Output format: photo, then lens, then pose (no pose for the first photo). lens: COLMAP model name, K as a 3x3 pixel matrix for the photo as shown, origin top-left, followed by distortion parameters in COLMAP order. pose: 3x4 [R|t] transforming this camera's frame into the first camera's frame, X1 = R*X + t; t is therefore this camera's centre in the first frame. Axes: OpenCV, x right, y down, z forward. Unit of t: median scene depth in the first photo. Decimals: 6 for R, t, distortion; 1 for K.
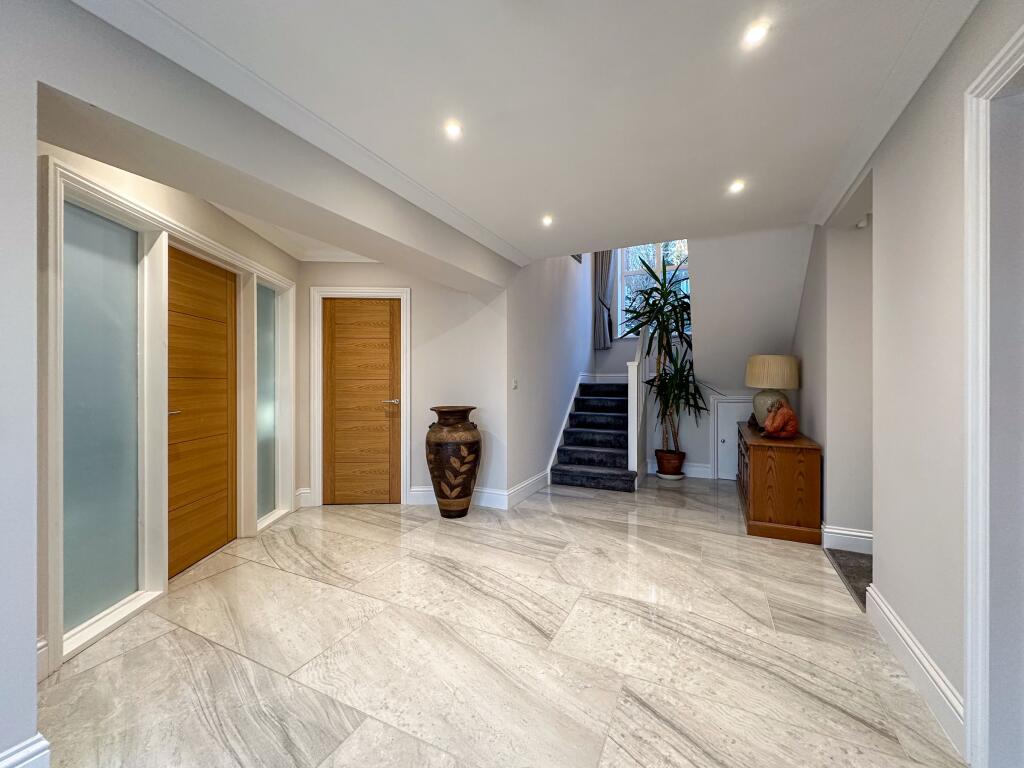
lens RADIAL K [[420.6, 0, 510.1], [0, 420.6, 384.5], [0, 0, 1]] dist [-0.002242, 0.000393]
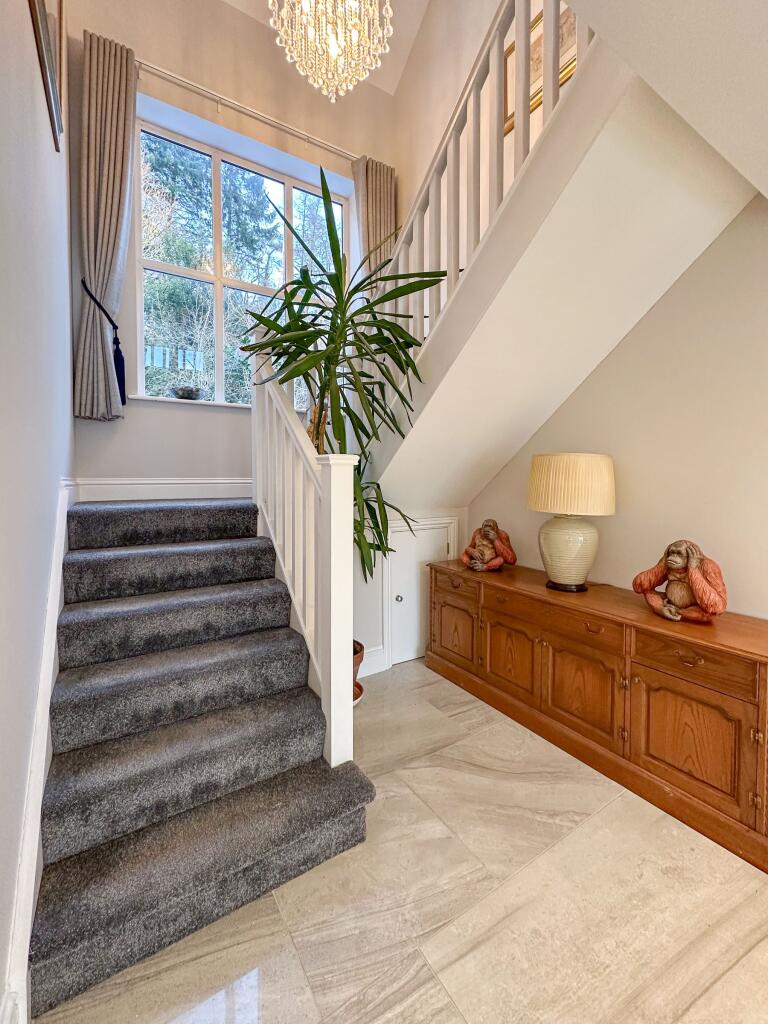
lens RADIAL K [[420.6, 0, 386.3], [0, 420.6, 510.6], [0, 0, 1]] dist [-0.002242, 0.000393]
pose [[0.507806, -0.021605, 0.861200, 0.018559], [0.010898, 0.999767, 0.018655, -0.005757], [-0.861402, -0.000088, 0.507923, 0.724959]]
